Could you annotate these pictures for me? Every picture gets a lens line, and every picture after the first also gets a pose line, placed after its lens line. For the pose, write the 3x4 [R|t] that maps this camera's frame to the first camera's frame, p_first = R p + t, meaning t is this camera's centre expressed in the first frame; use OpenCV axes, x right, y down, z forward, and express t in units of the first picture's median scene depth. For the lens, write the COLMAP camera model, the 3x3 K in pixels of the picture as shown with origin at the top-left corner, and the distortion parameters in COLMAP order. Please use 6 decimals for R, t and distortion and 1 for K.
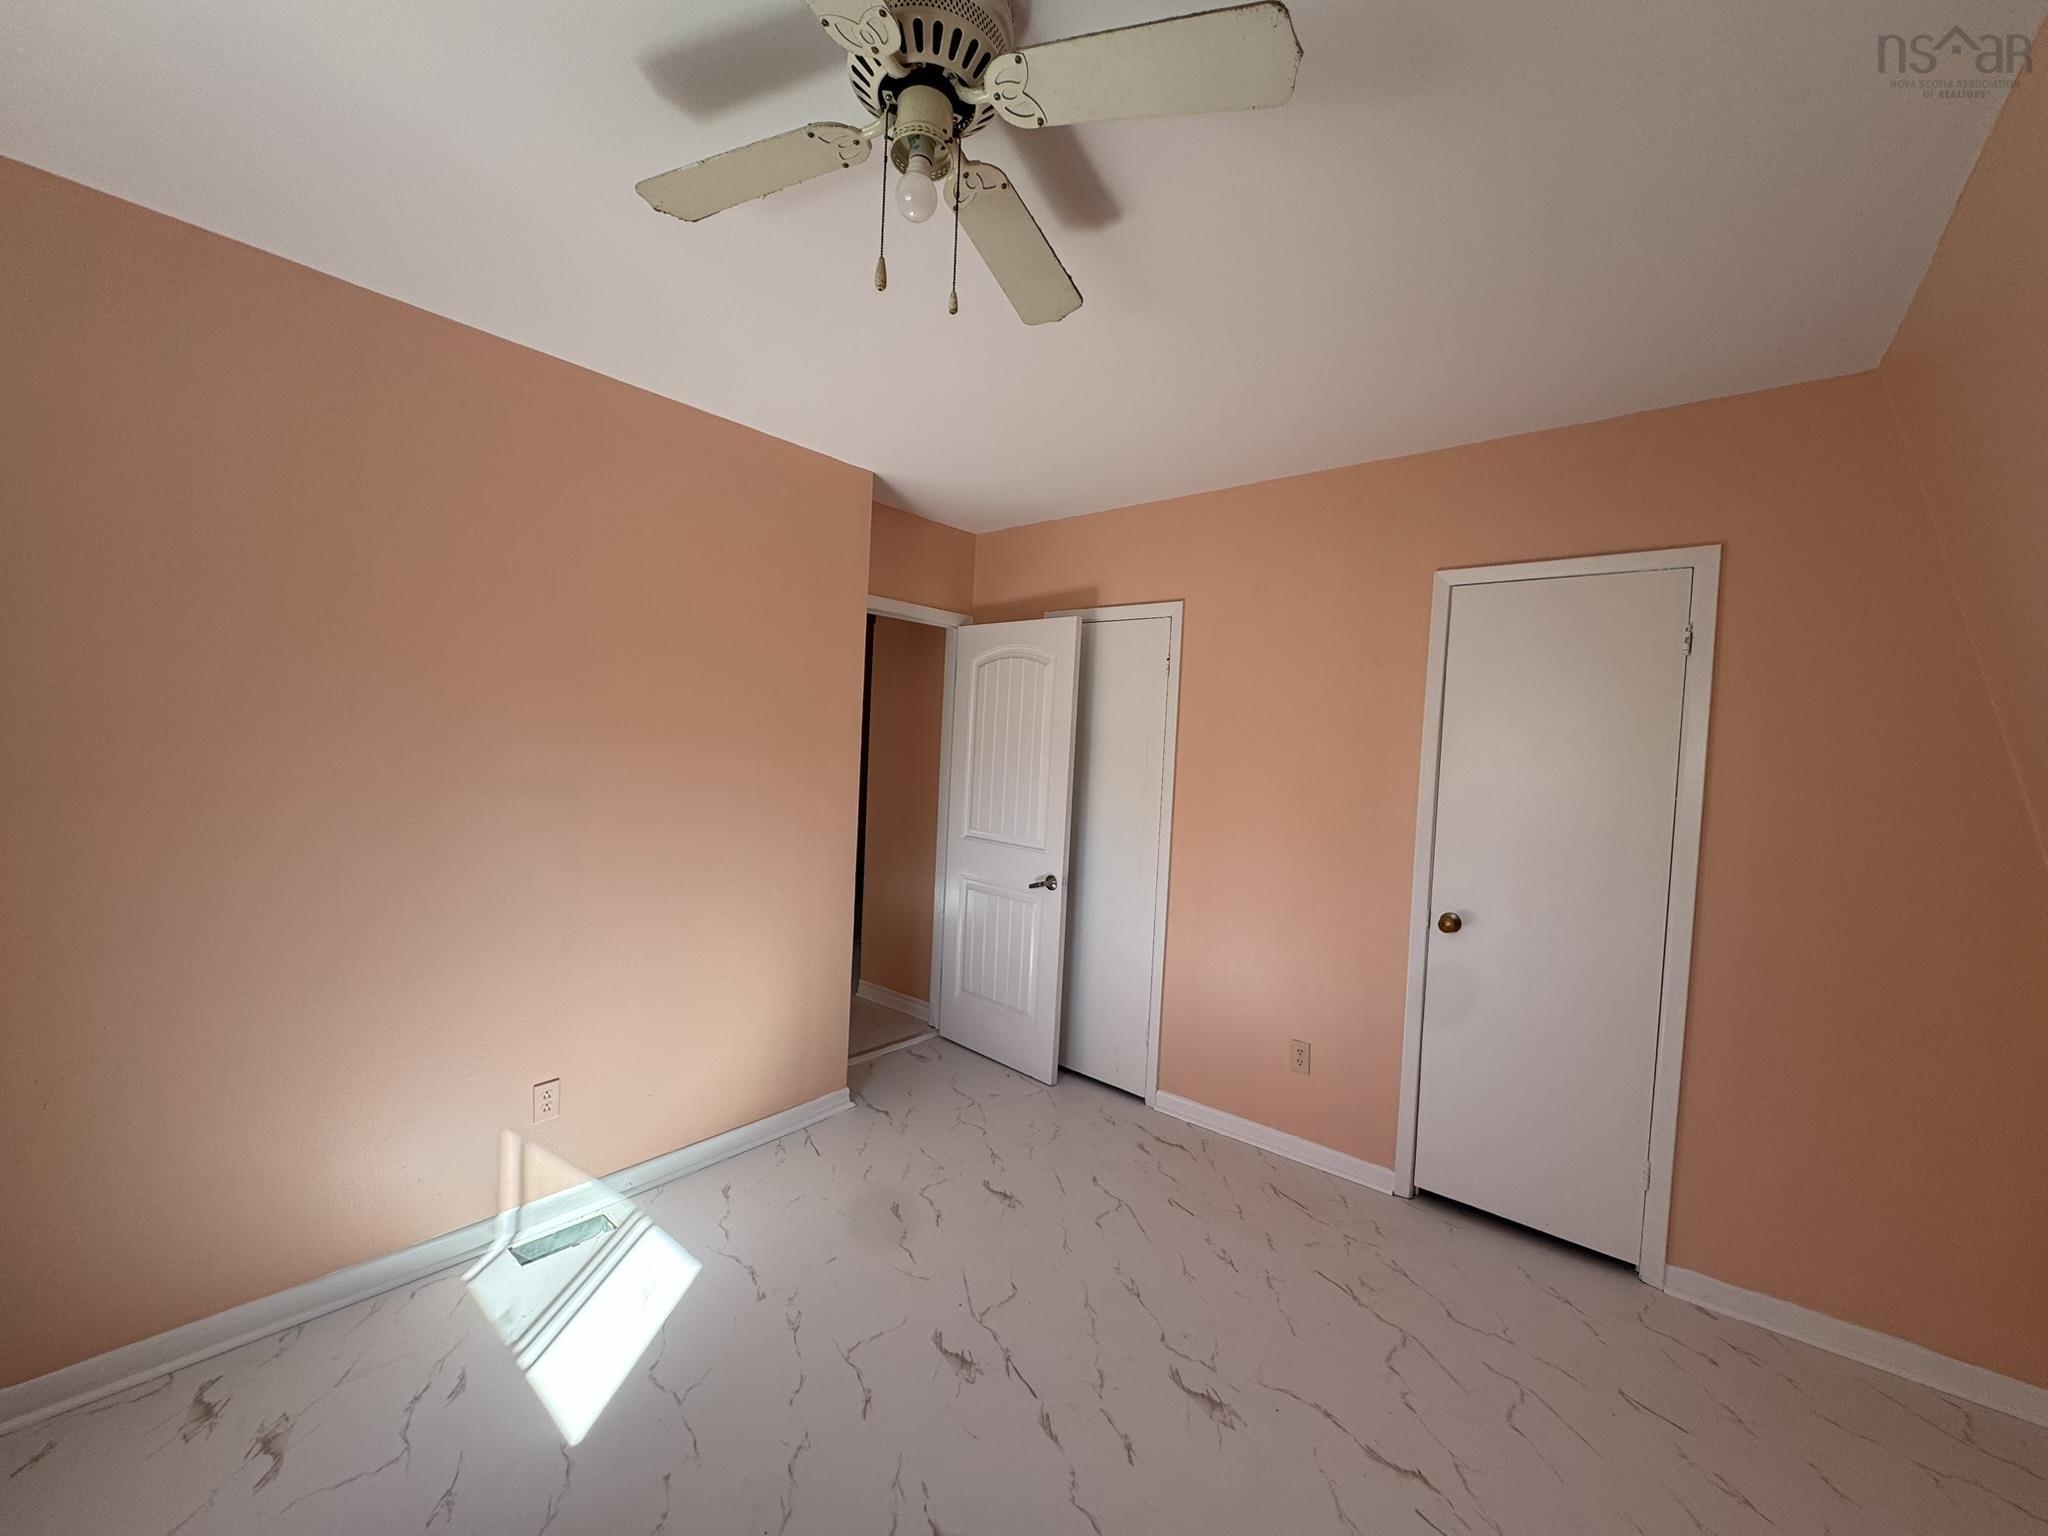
lens RADIAL K [[814.2, 0, 1025.8], [0, 814.2, 770.4], [0, 0, 1]] dist [-0.004602, -0.000288]
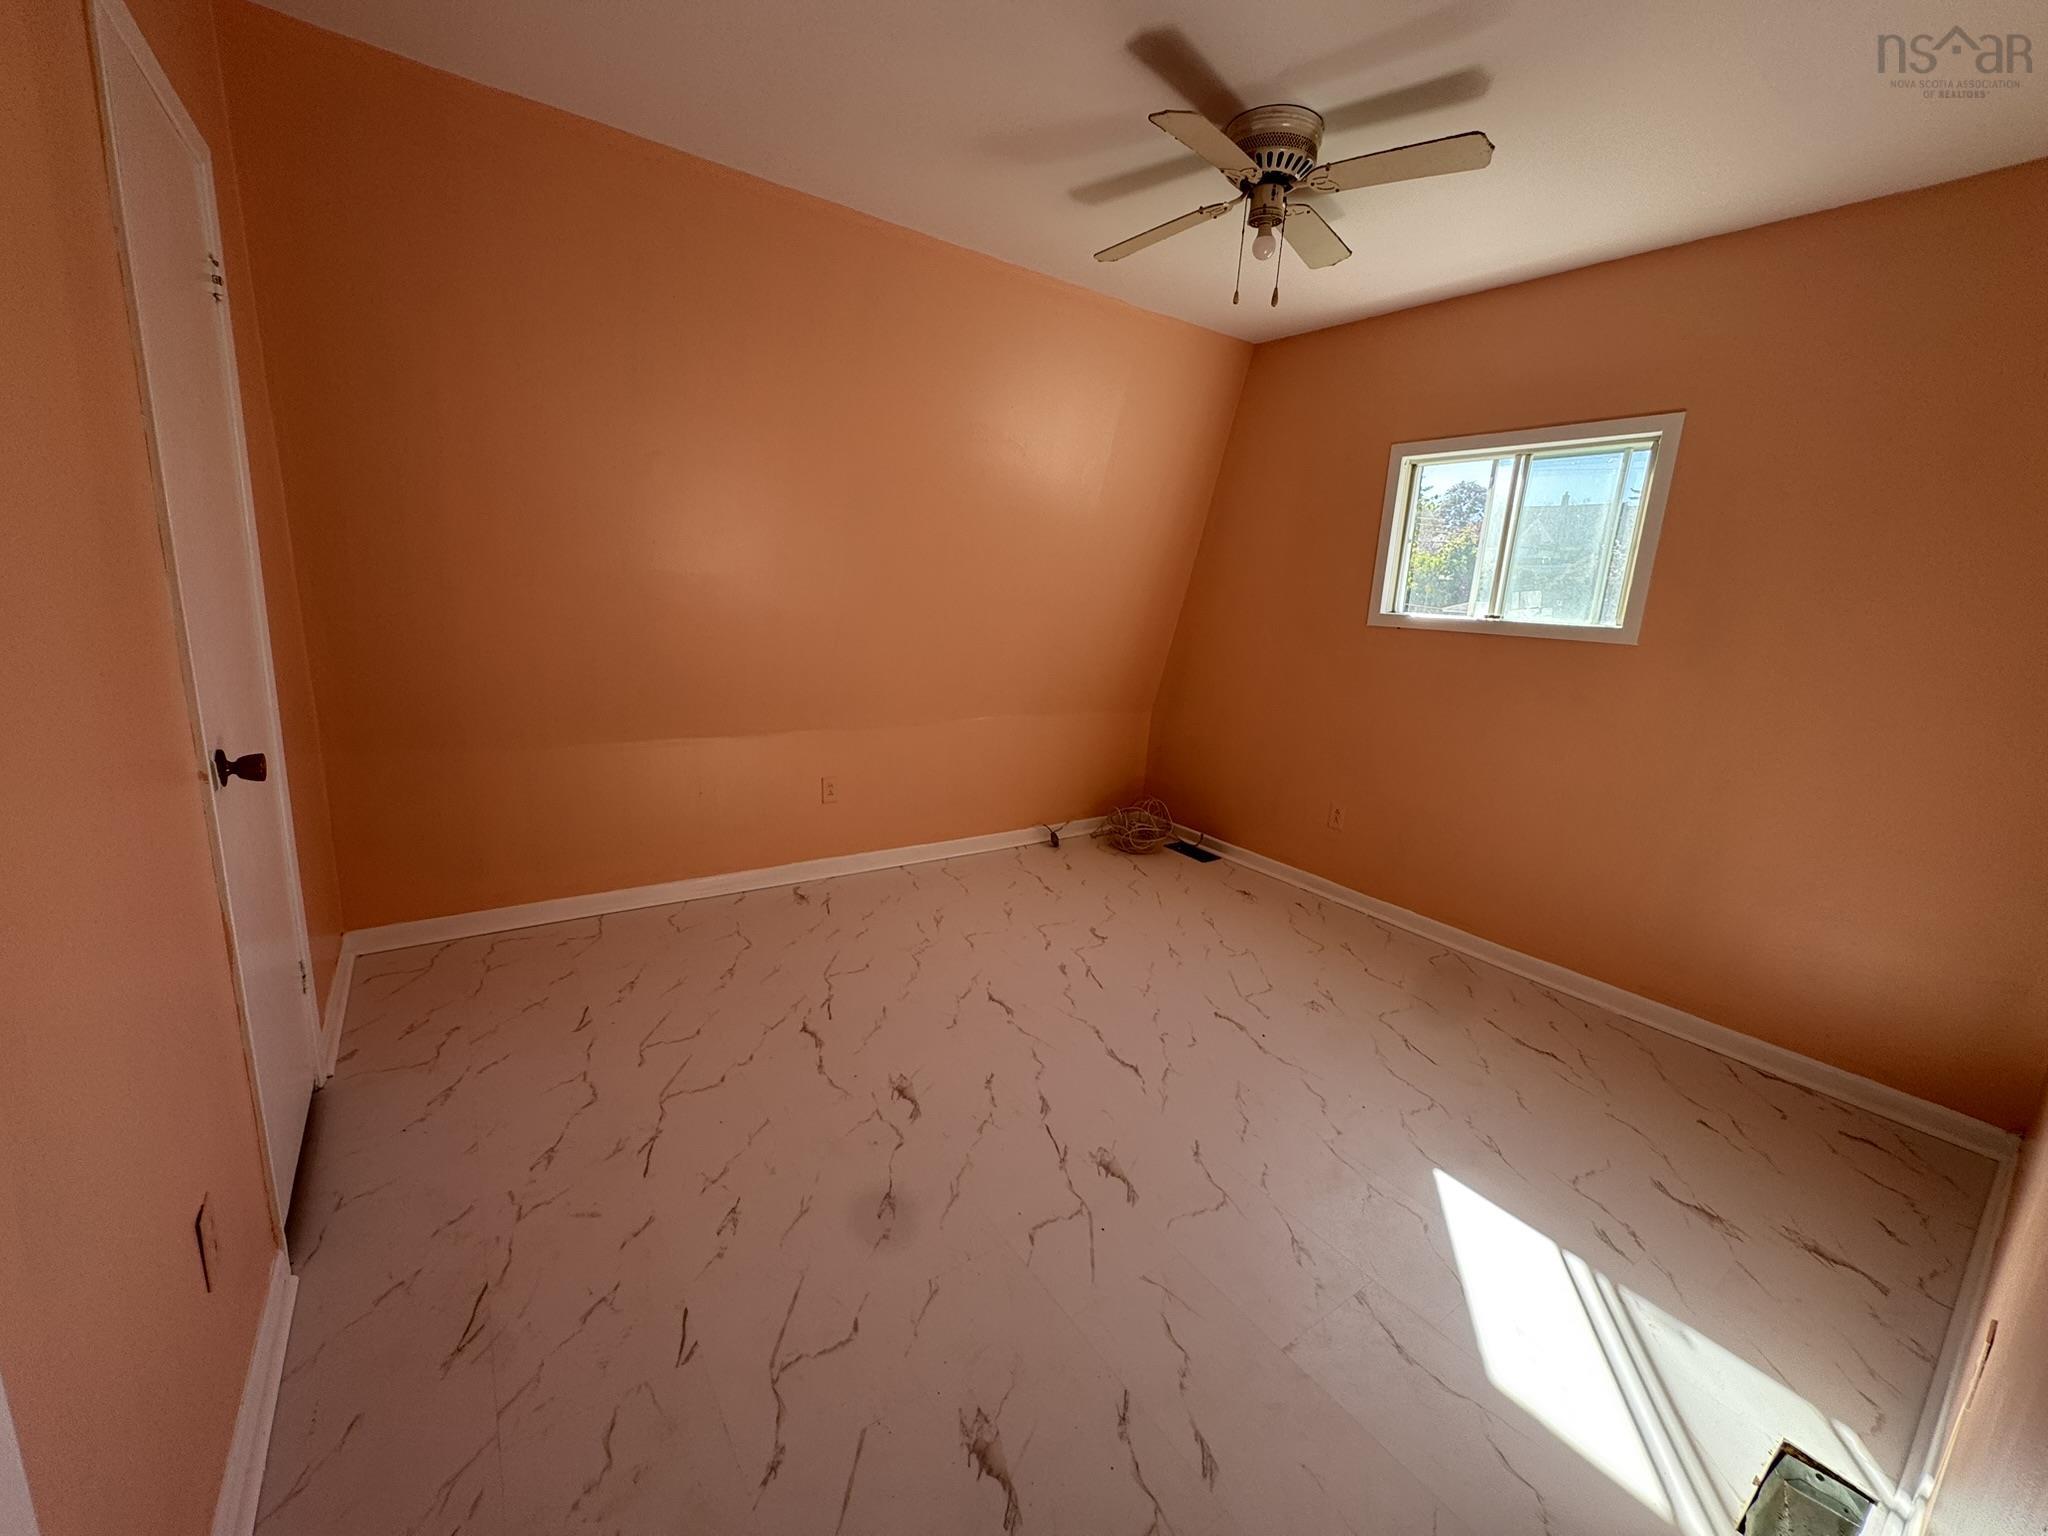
lens RADIAL K [[814.2, 0, 1026.3], [0, 814.2, 759.7], [0, 0, 1]] dist [-0.004602, -0.000288]
pose [[-0.963319, -0.150006, 0.222518, -0.127644], [-0.093507, 0.964845, 0.245623, 0.003599], [-0.251540, 0.215807, -0.943480, 1.848915]]
